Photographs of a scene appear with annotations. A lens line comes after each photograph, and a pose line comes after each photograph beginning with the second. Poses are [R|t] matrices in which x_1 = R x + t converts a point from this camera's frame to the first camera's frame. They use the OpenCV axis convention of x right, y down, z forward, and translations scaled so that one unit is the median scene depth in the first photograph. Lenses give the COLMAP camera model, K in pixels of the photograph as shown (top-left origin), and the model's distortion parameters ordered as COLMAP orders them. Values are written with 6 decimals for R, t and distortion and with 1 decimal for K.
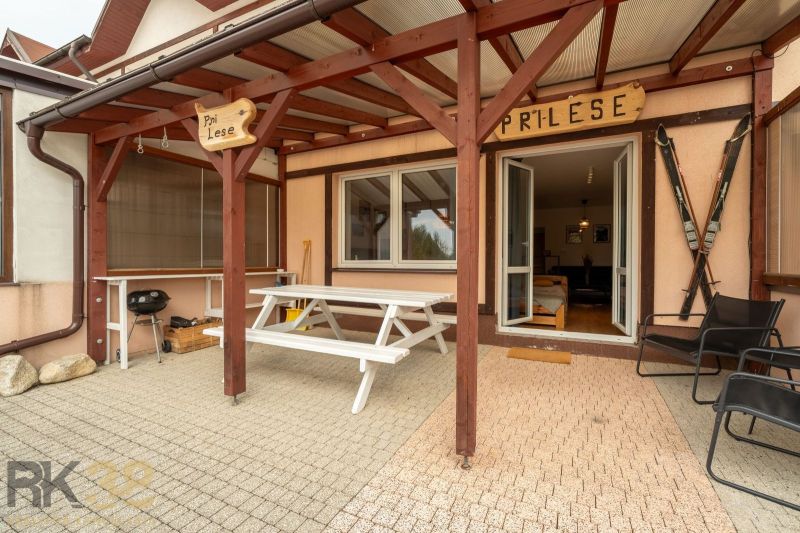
lens RADIAL K [[359.1, 0, 400.7], [0, 359.1, 261.7], [0, 0, 1]] dist [-0.007738, 0.000109]
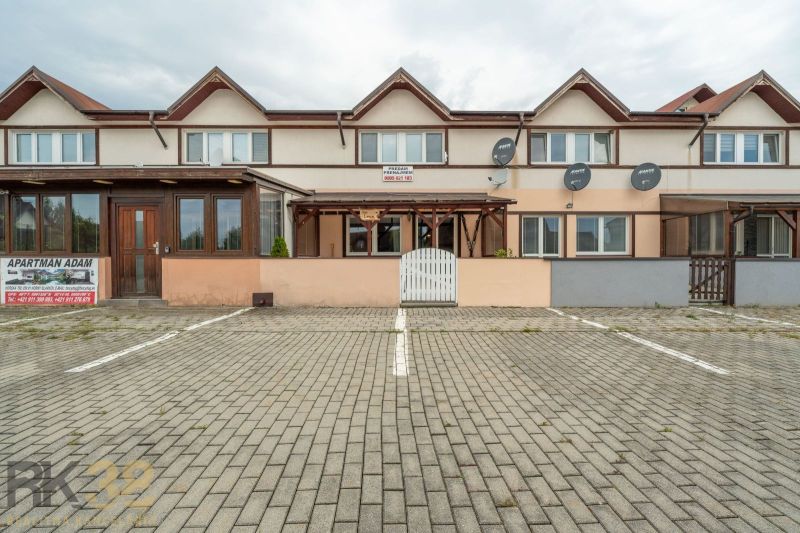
lens RADIAL K [[359.1, 0, 400.7], [0, 359.1, 261.7], [0, 0, 1]] dist [-0.007738, 0.000109]
pose [[0.878202, -0.013142, 0.478110, -1.483294], [0.003895, 0.999786, 0.020328, 0.017677], [-0.478274, -0.015990, 0.878065, -1.799275]]
